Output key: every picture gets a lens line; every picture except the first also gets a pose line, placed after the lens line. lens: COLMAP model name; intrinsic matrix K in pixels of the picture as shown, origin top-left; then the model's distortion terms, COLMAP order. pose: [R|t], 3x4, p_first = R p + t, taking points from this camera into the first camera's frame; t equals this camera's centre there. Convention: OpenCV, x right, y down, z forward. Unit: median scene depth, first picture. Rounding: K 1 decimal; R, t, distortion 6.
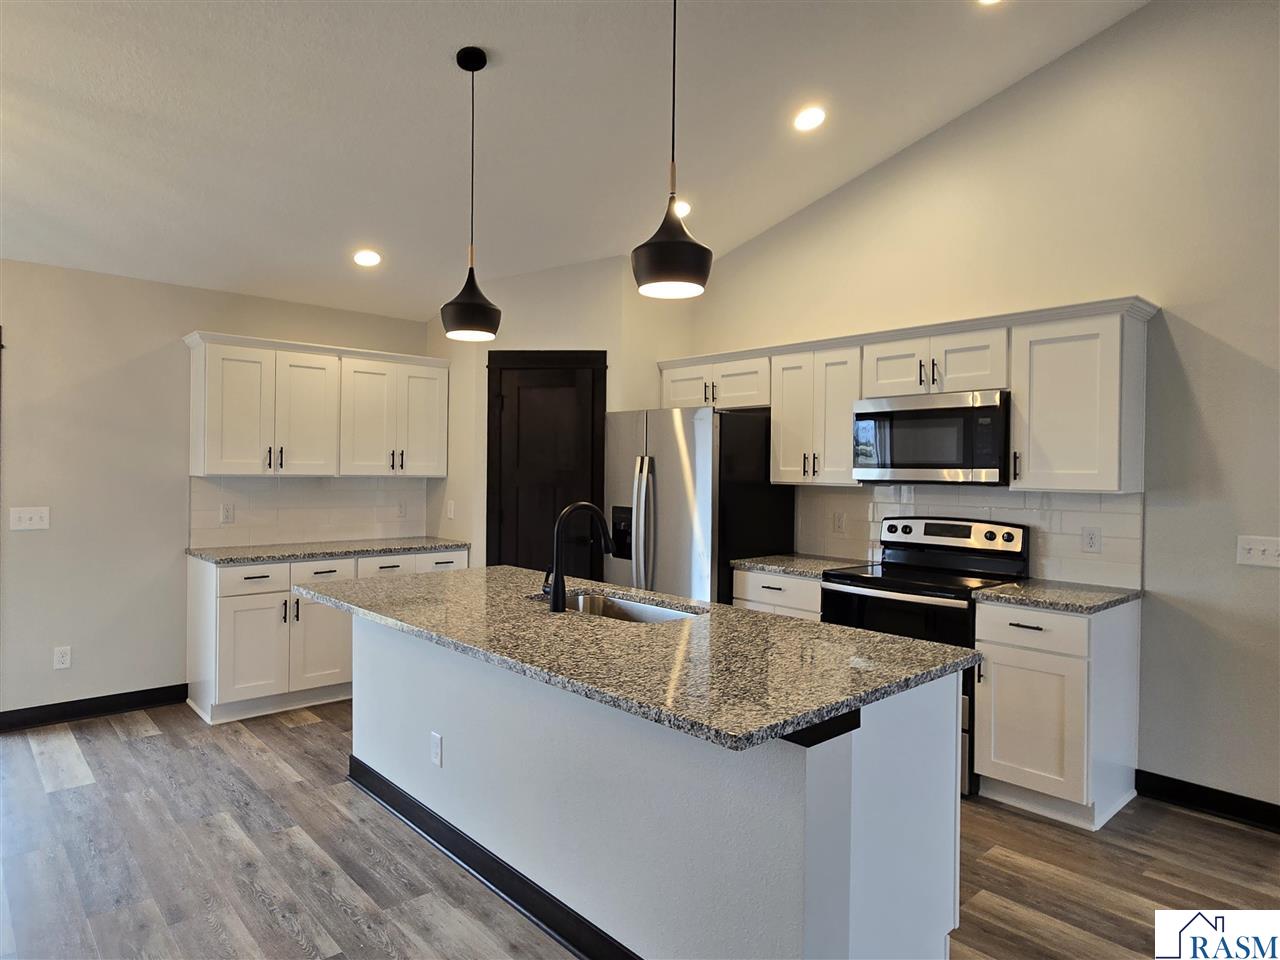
lens RADIAL K [[764.1, 0, 624.1], [0, 764.1, 480.8], [0, 0, 1]] dist [-0.005357, -0.001488]
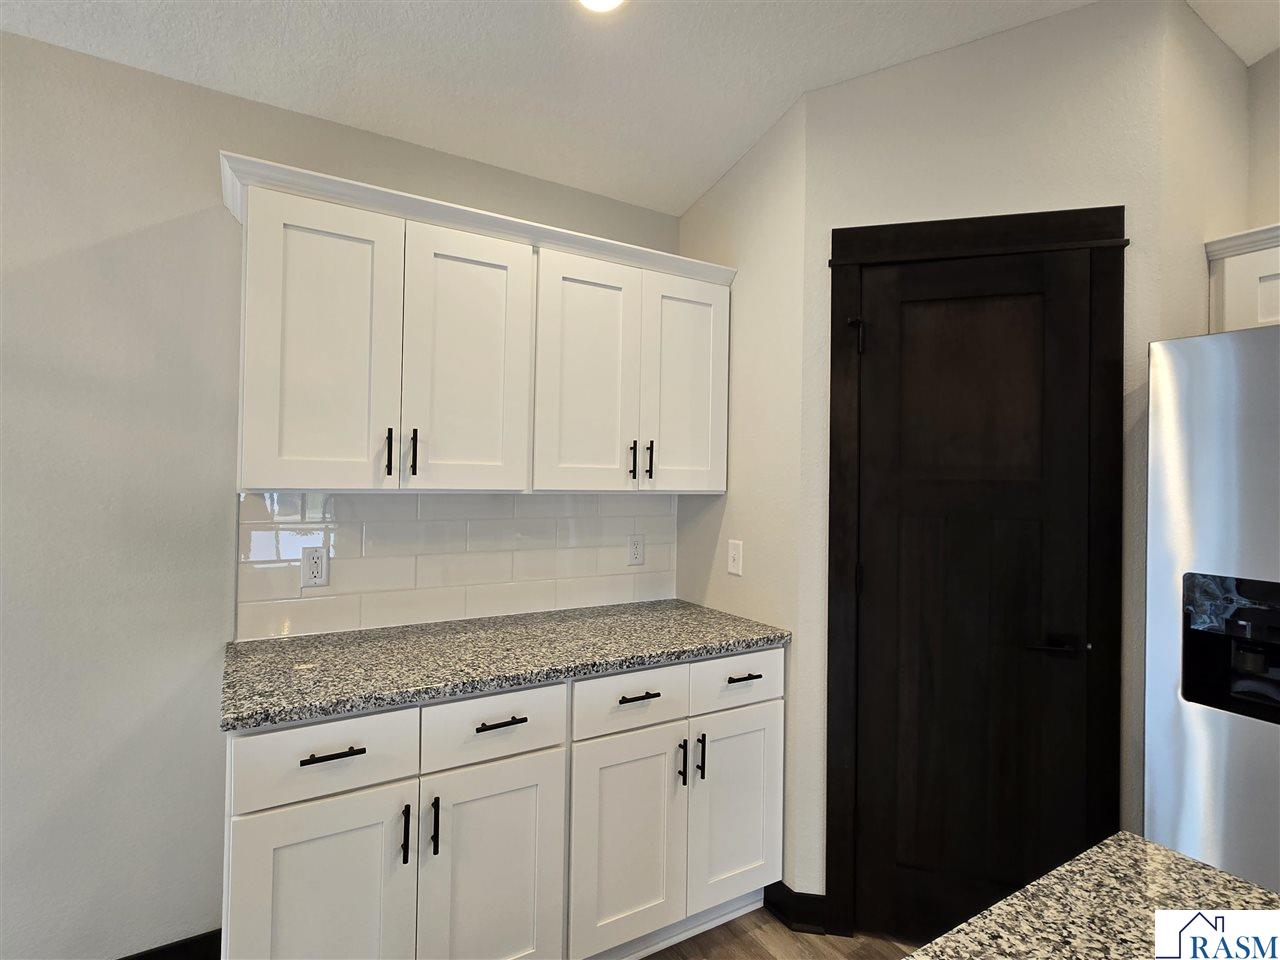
lens RADIAL K [[637.9, 0, 623.6], [0, 637.9, 473.9], [0, 0, 1]] dist [0.000510, 0.000326]
pose [[0.981433, 0.002046, -0.191794, -0.276072], [-0.006477, 0.999726, -0.022477, -0.010445], [0.191696, 0.023302, 0.981178, 0.709487]]
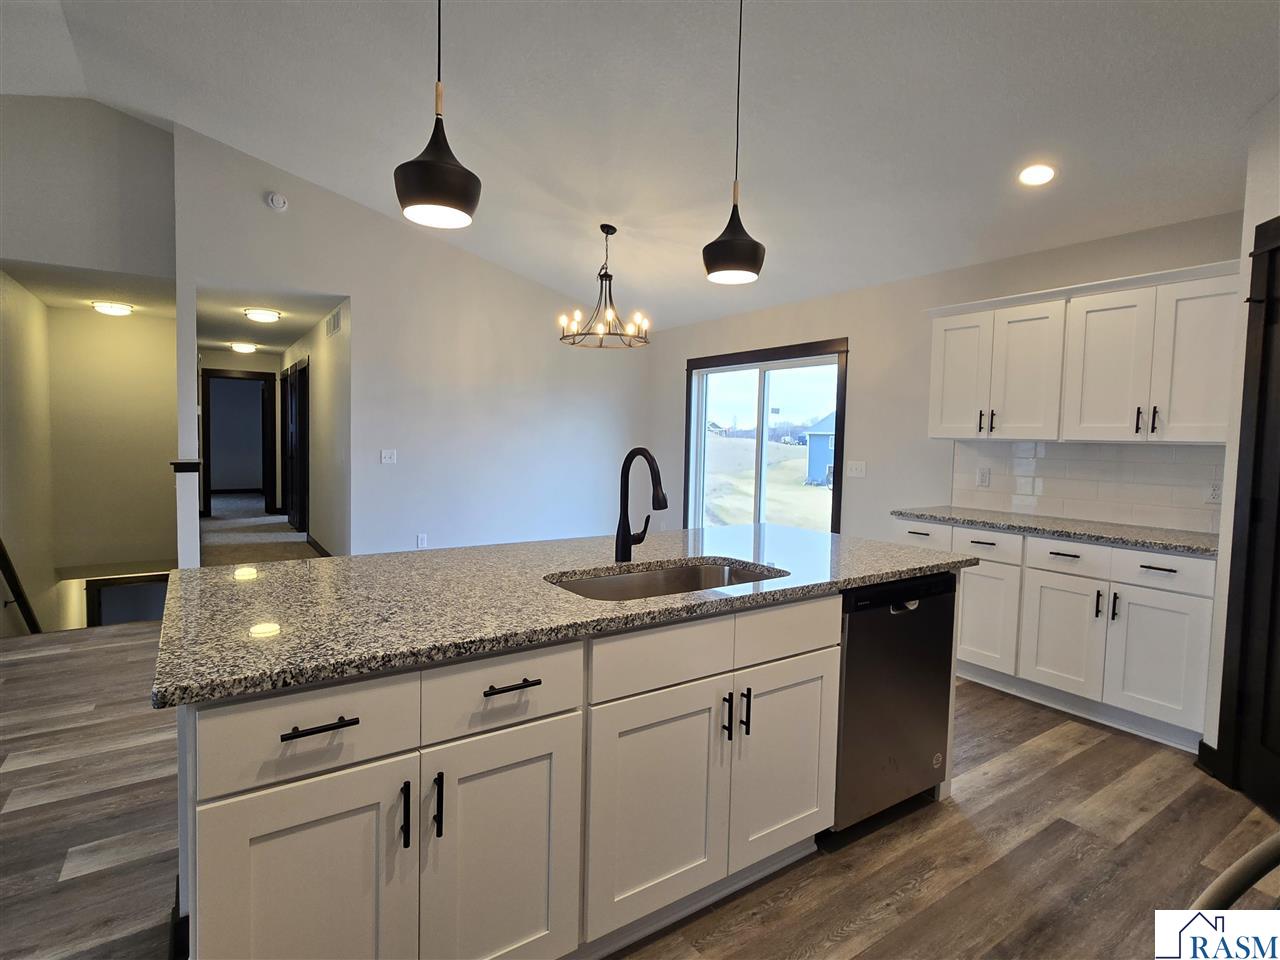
lens RADIAL K [[653.0, 0, 636.6], [0, 653.0, 464.3], [0, 0, 1]] dist [0.002109, 0.000514]
pose [[-0.131211, 0.022399, -0.991101, 0.466141], [-0.041391, 0.998749, 0.028052, 0.021301], [0.990490, 0.044704, -0.130120, 0.728264]]
